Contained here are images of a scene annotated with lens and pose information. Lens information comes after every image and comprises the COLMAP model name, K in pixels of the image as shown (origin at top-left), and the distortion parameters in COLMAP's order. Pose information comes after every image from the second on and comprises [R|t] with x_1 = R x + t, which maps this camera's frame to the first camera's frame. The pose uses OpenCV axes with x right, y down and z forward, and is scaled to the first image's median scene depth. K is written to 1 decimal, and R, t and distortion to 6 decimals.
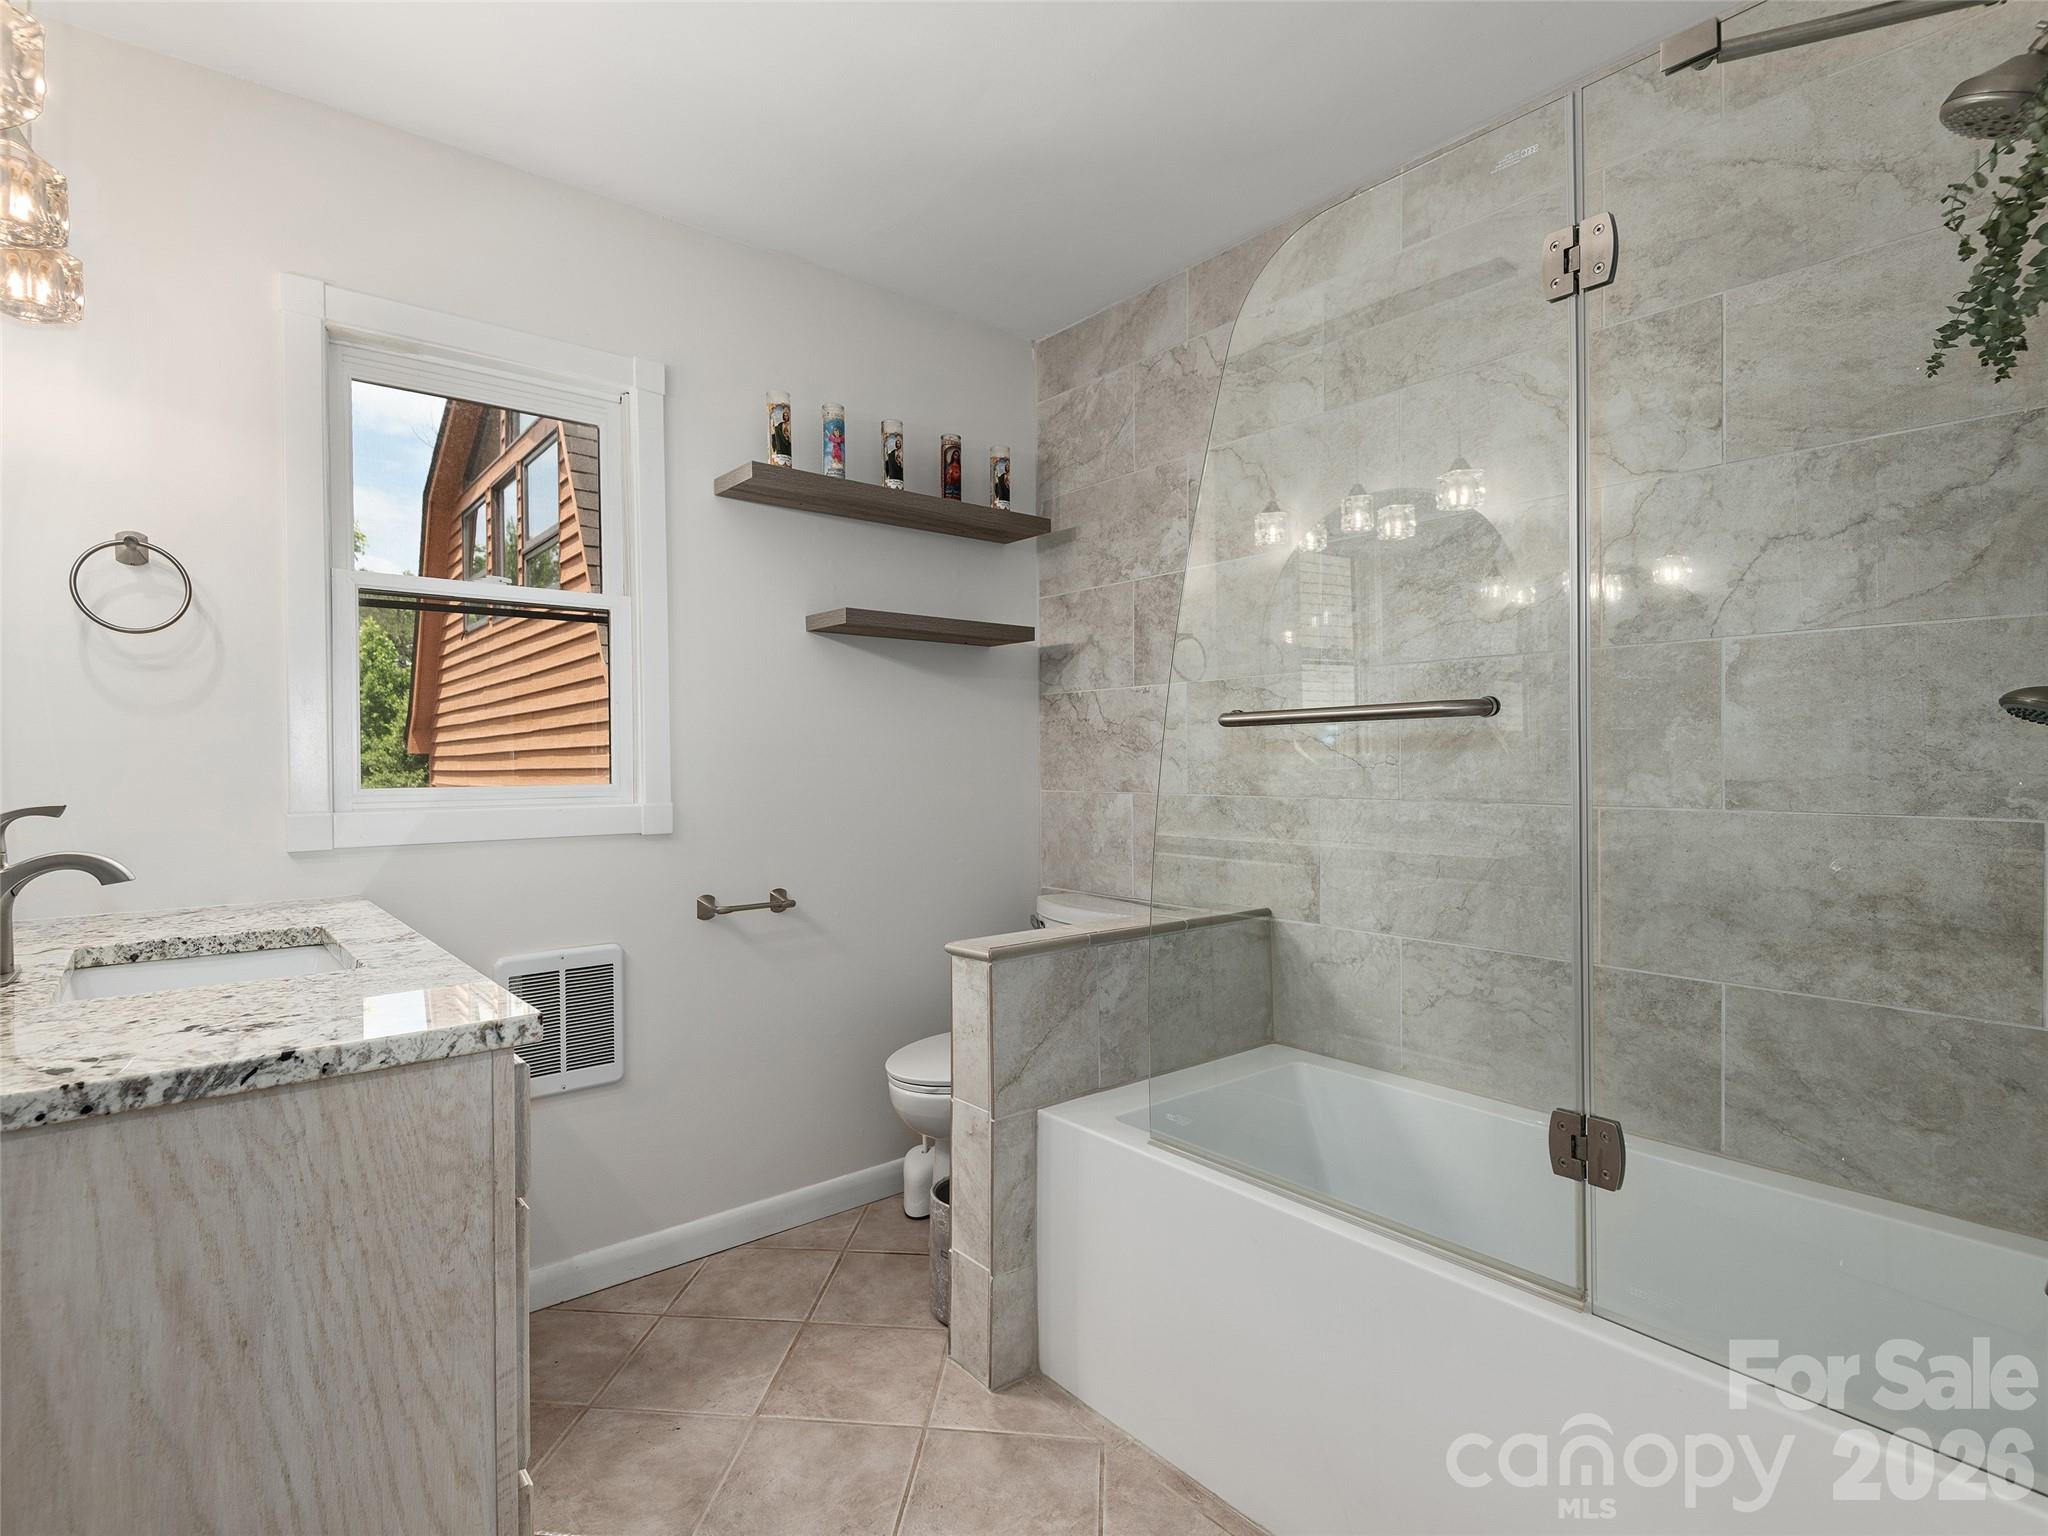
lens RADIAL K [[1046.6, 0, 1030.8], [0, 1046.6, 770.2], [0, 0, 1]] dist [-0.000937, -0.000526]
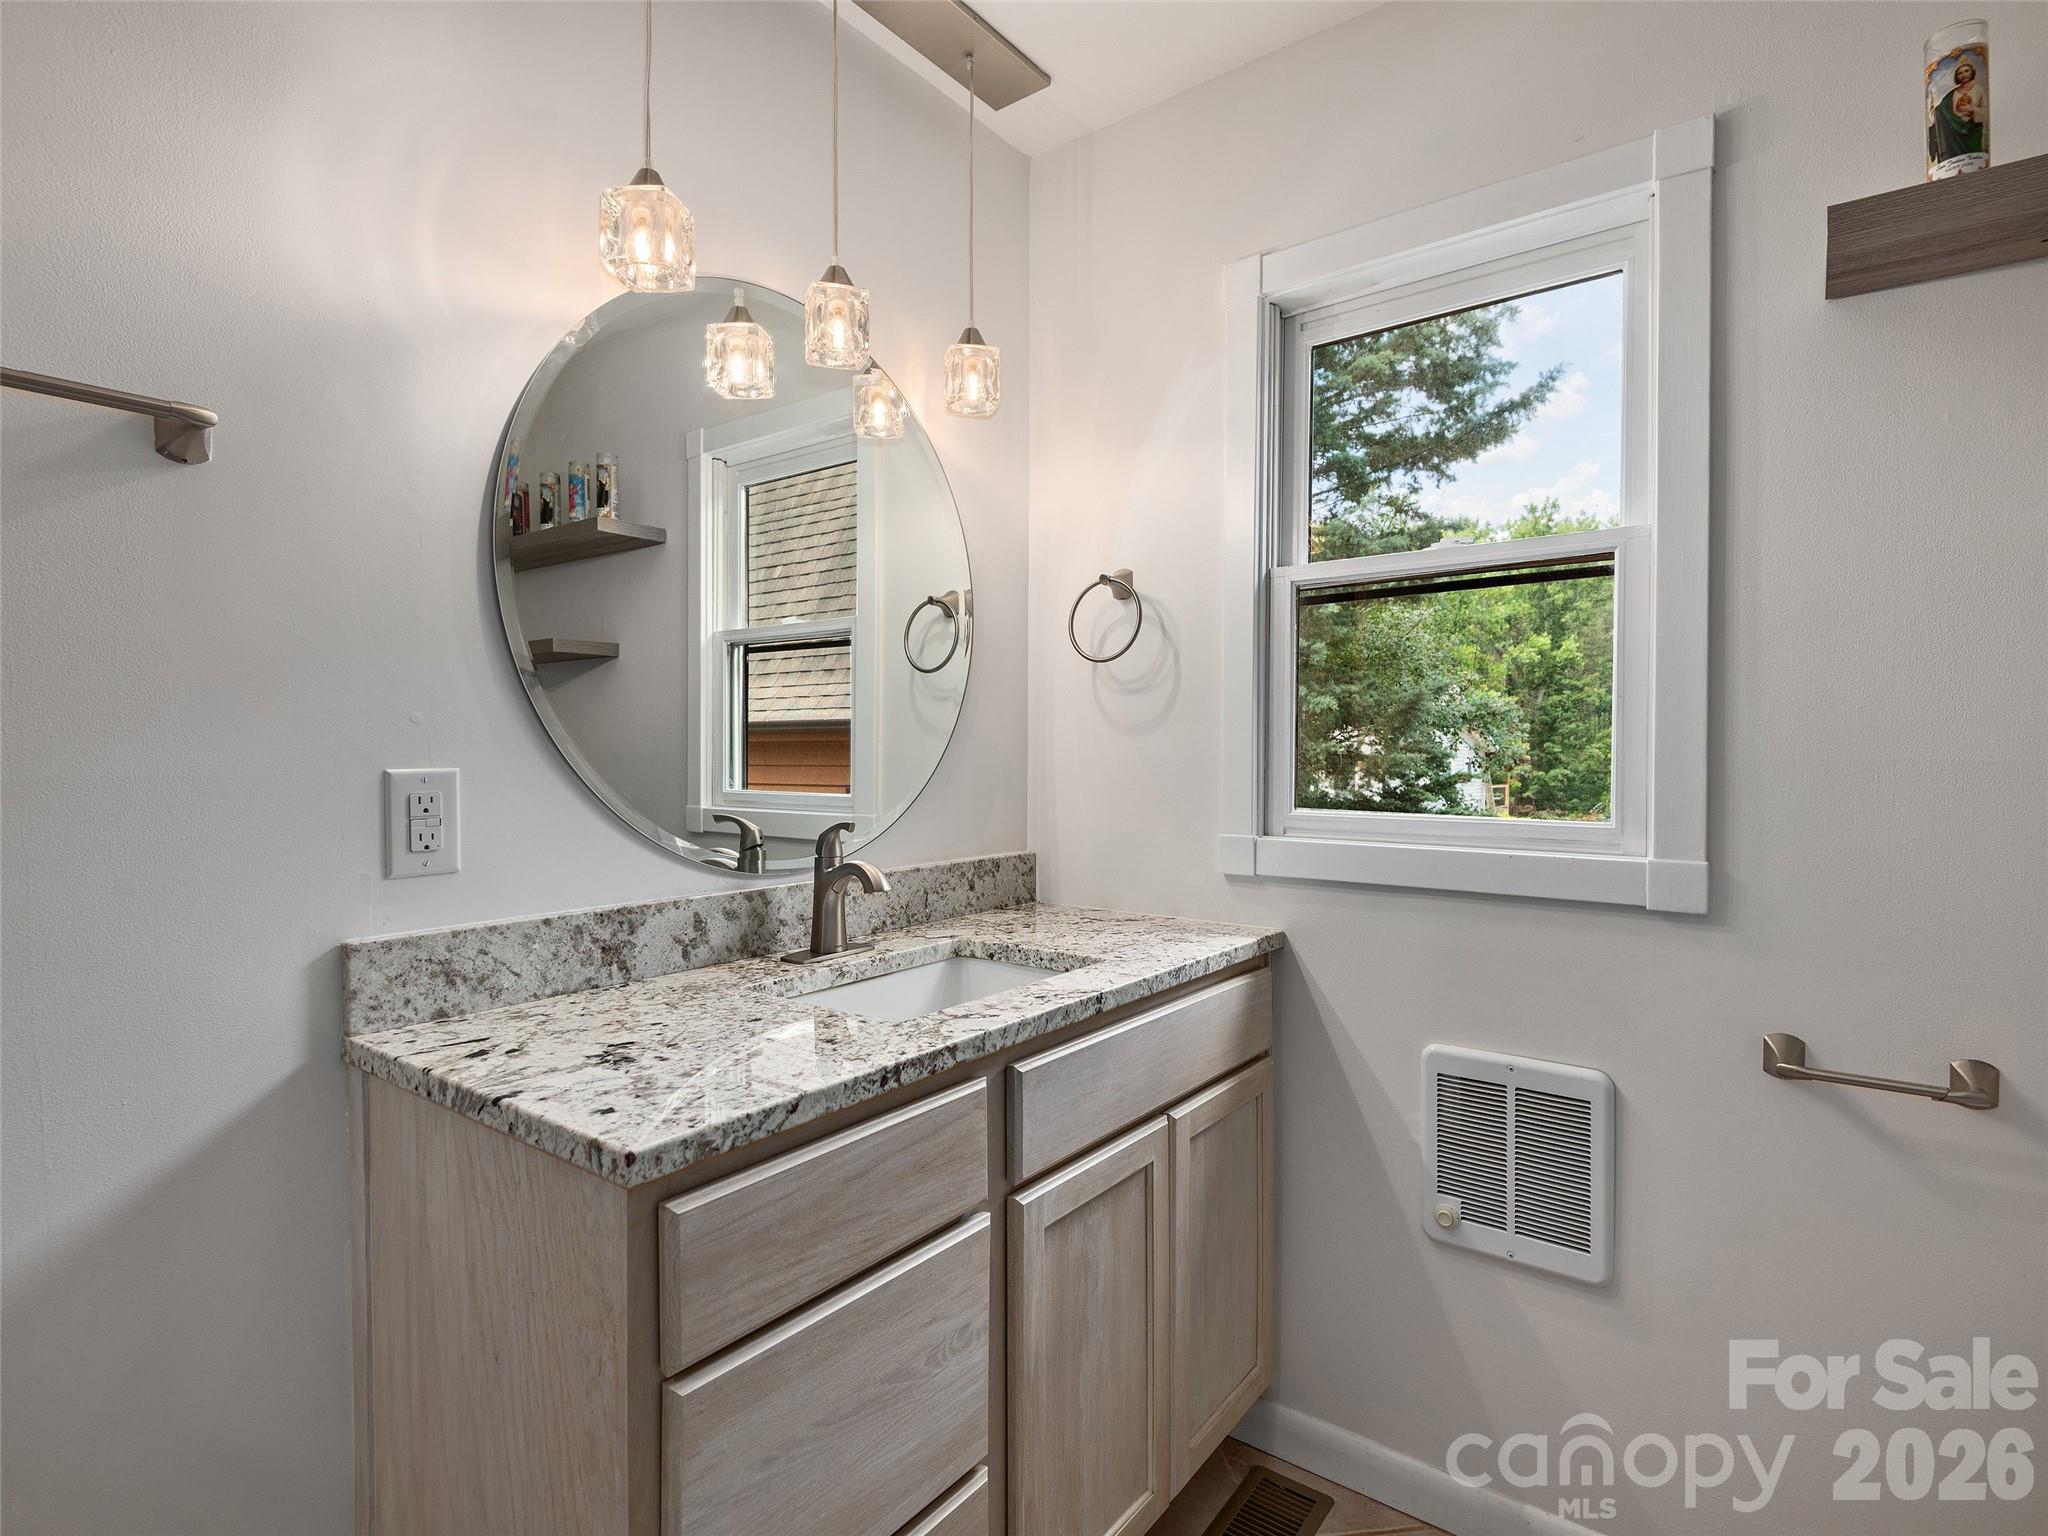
lens RADIAL K [[1046.6, 0, 1030.8], [0, 1046.6, 770.2], [0, 0, 1]] dist [-0.000937, -0.000526]
pose [[0.222976, 0.028089, -0.974419, 0.148109], [-0.016620, 0.999549, 0.025011, -0.029998], [0.974682, 0.010618, 0.223342, 0.518572]]
